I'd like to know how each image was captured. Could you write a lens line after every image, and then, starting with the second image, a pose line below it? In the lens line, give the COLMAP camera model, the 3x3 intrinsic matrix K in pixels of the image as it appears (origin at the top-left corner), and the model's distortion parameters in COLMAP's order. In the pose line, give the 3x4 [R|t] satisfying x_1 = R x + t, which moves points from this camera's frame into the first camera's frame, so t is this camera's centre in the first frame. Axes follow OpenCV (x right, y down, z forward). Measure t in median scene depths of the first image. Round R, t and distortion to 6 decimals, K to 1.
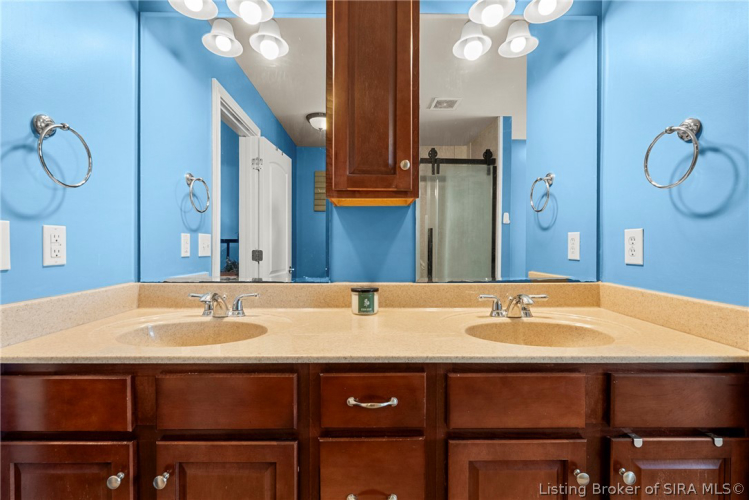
lens RADIAL K [[335.1, 0, 375.0], [0, 335.1, 246.1], [0, 0, 1]] dist [0.000173, 0.000849]
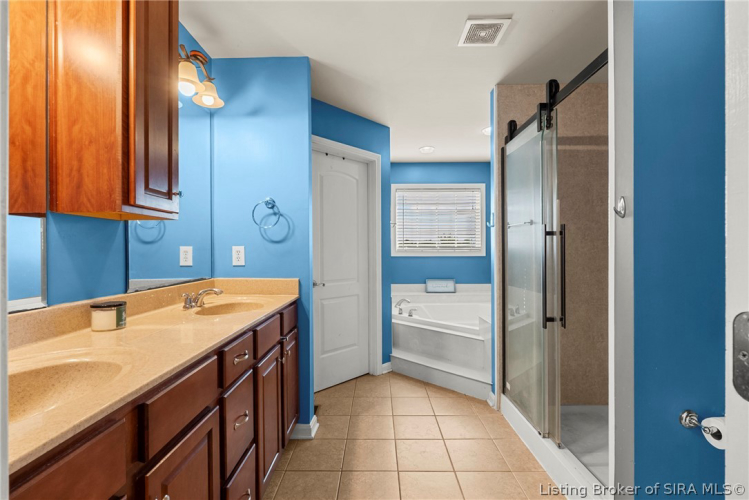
lens RADIAL K [[335.1, 0, 374.5], [0, 335.1, 252.3], [0, 0, 1]] dist [0.000173, 0.000849]
pose [[-0.016028, 0.005346, 0.999857, -1.088112], [0.018645, 0.999813, -0.005047, 0.004878], [-0.999698, 0.018561, -0.016125, 0.292332]]
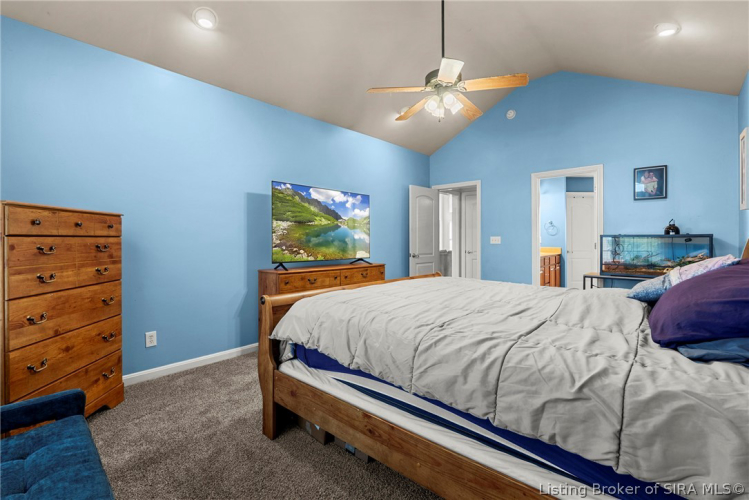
lens RADIAL K [[335.1, 0, 374.8], [0, 335.1, 243.0], [0, 0, 1]] dist [0.000173, 0.000849]
pose [[0.648606, -0.009546, 0.761065, -5.393859], [0.012584, 0.999919, 0.001817, 0.008012], [-0.761021, 0.008399, 0.648673, -0.557855]]
